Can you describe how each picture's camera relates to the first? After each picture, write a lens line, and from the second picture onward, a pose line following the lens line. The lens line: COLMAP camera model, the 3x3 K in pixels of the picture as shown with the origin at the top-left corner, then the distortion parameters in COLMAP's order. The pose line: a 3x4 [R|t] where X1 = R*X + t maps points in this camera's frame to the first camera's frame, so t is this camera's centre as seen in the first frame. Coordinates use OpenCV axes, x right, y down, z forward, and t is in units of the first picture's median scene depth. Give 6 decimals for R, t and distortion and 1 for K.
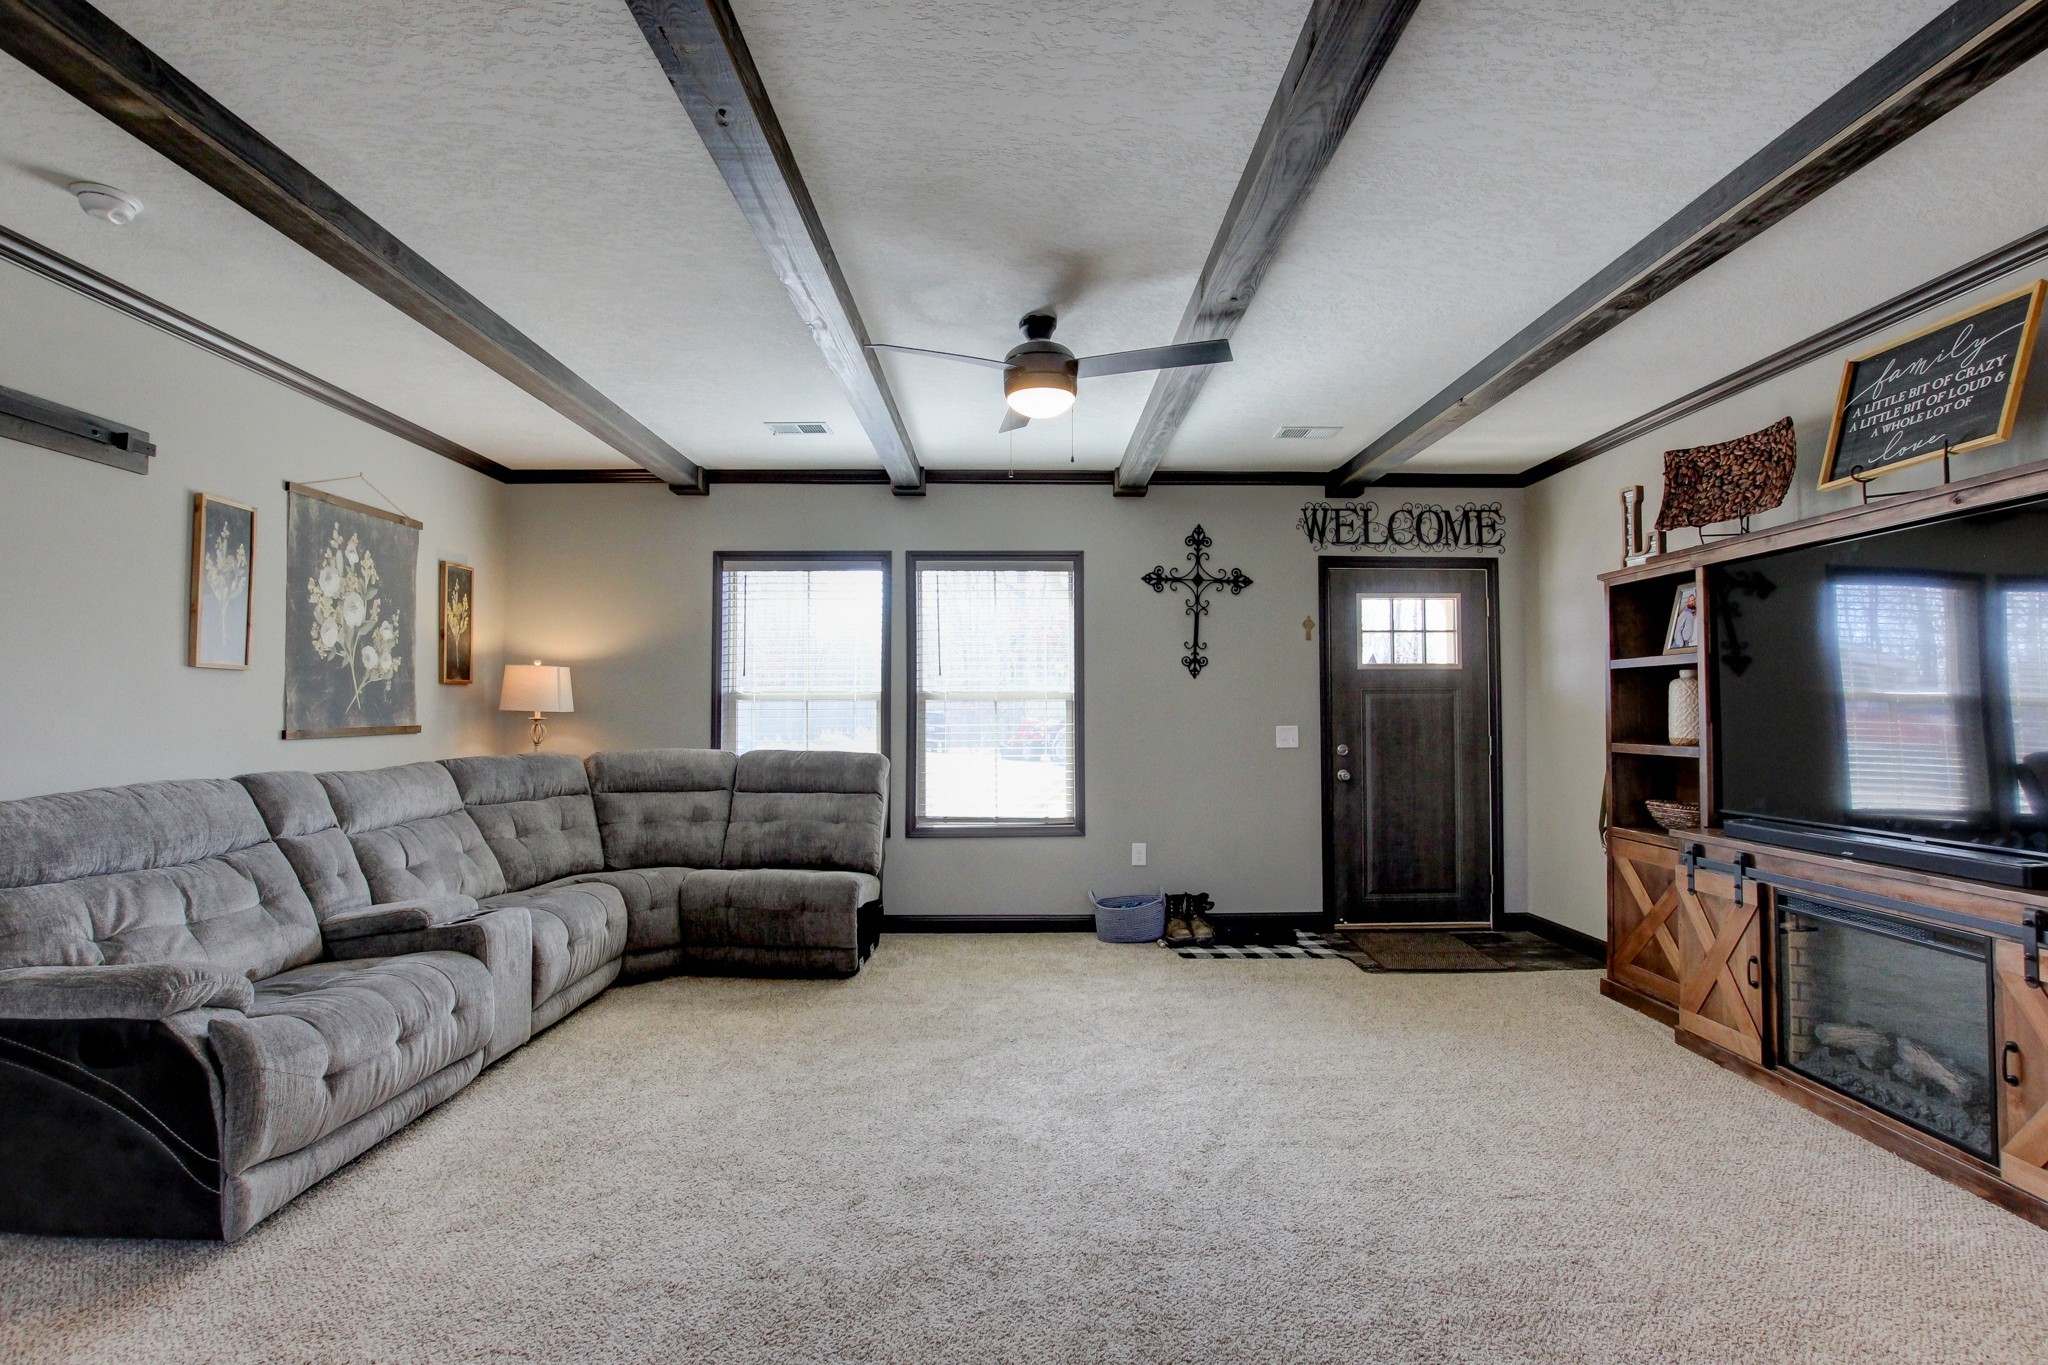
lens RADIAL K [[979.0, 0, 1026.7], [0, 979.0, 688.0], [0, 0, 1]] dist [-0.032417, 0.002300]
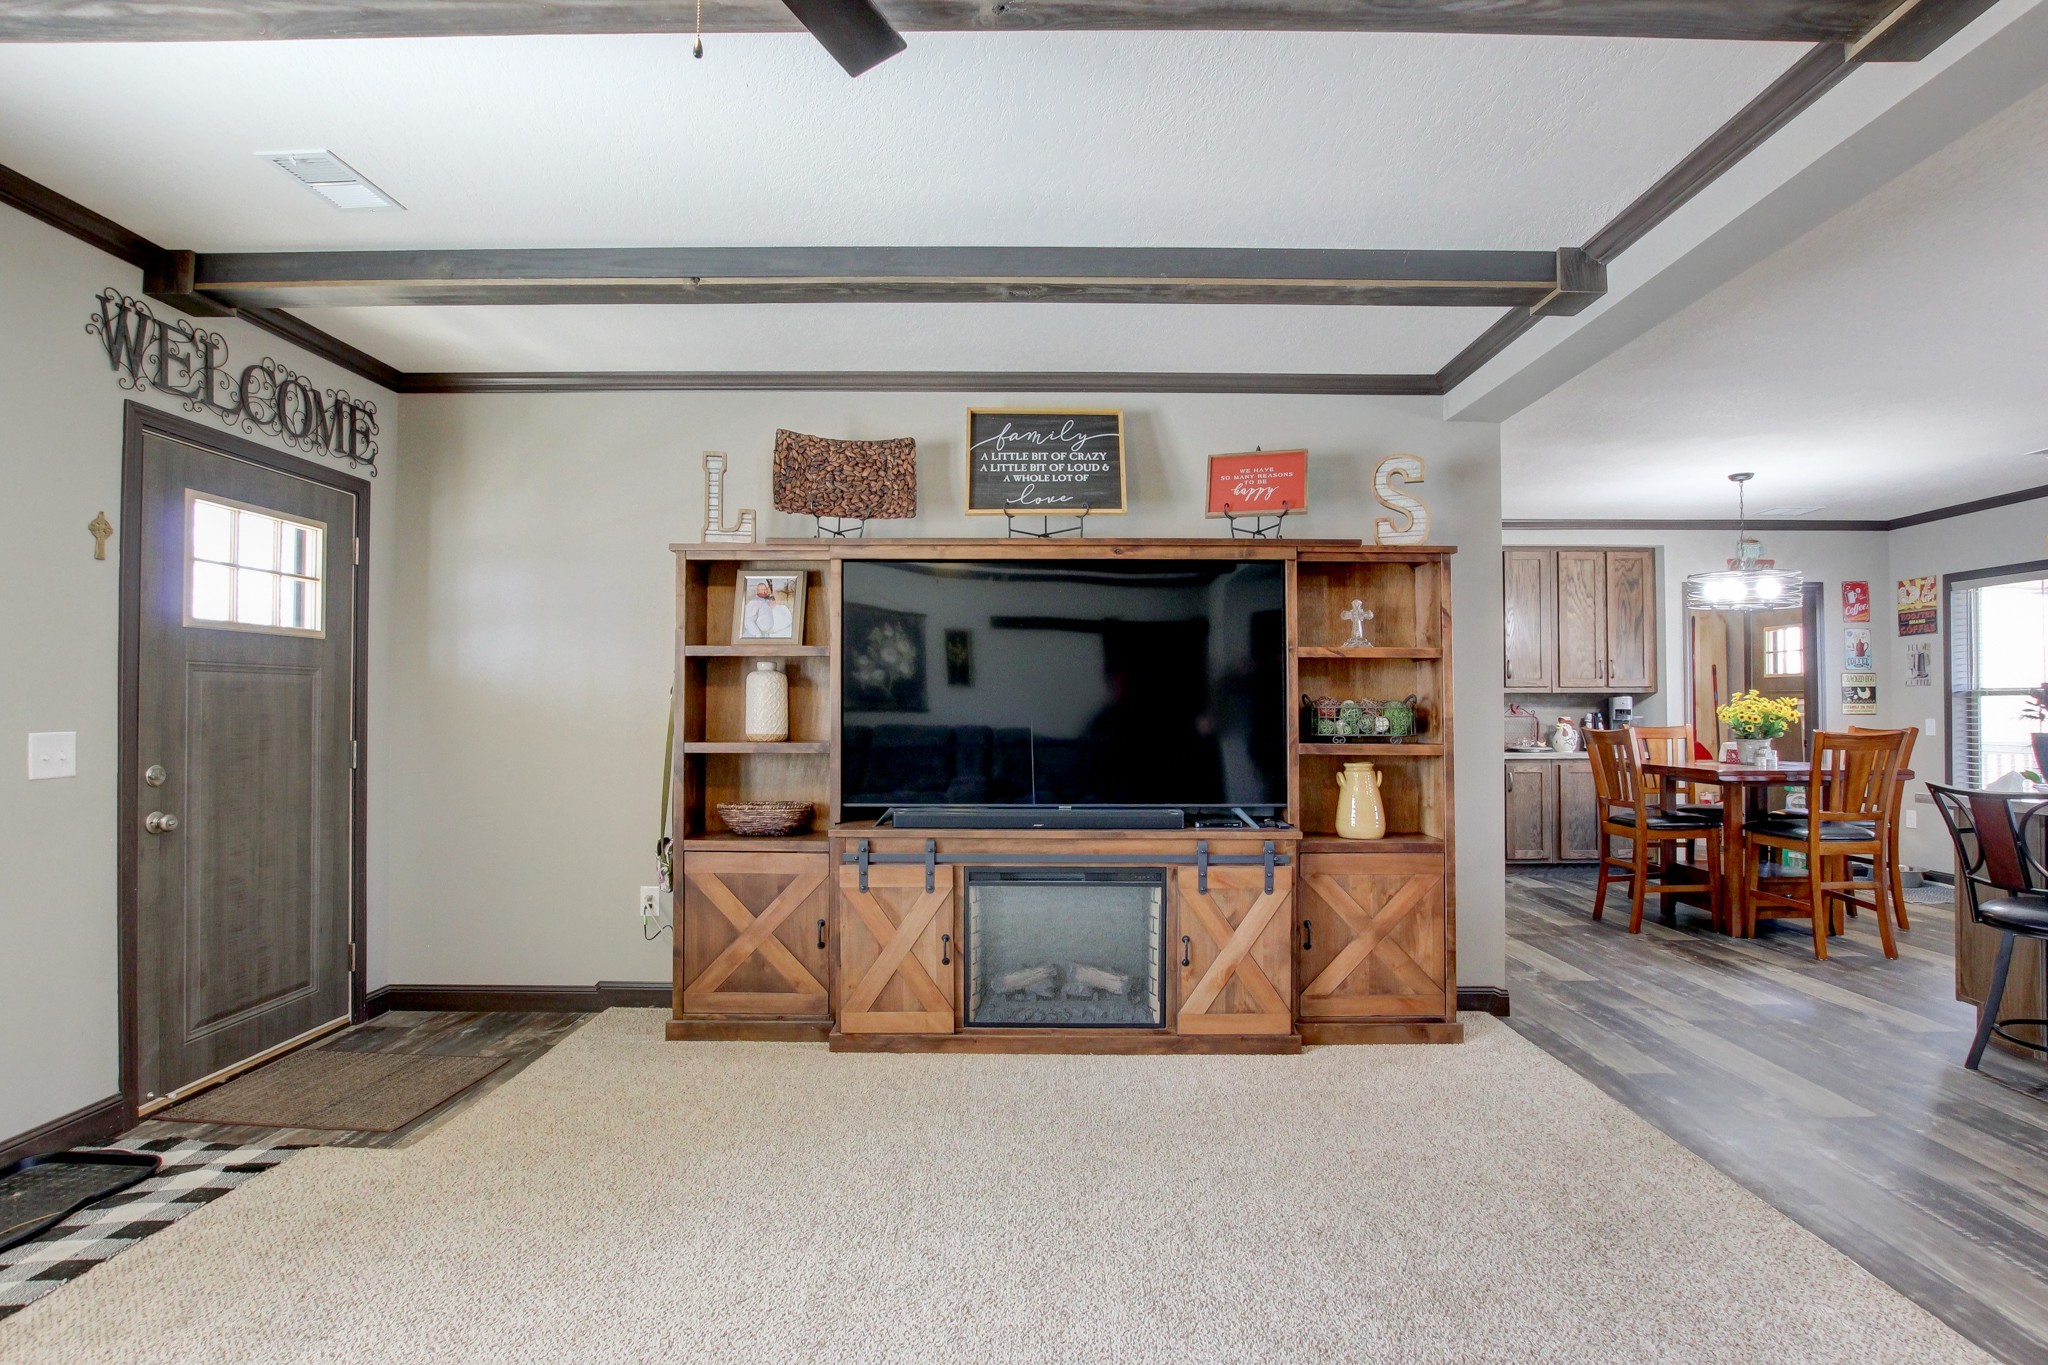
lens RADIAL K [[979.0, 0, 1042.5], [0, 979.0, 687.3], [0, 0, 1]] dist [-0.032417, 0.002300]
pose [[0.008028, 0.020329, 0.999761, -0.194857], [-0.027921, 0.999408, -0.020098, 0.012597], [-0.999578, -0.027753, 0.008590, 0.513790]]
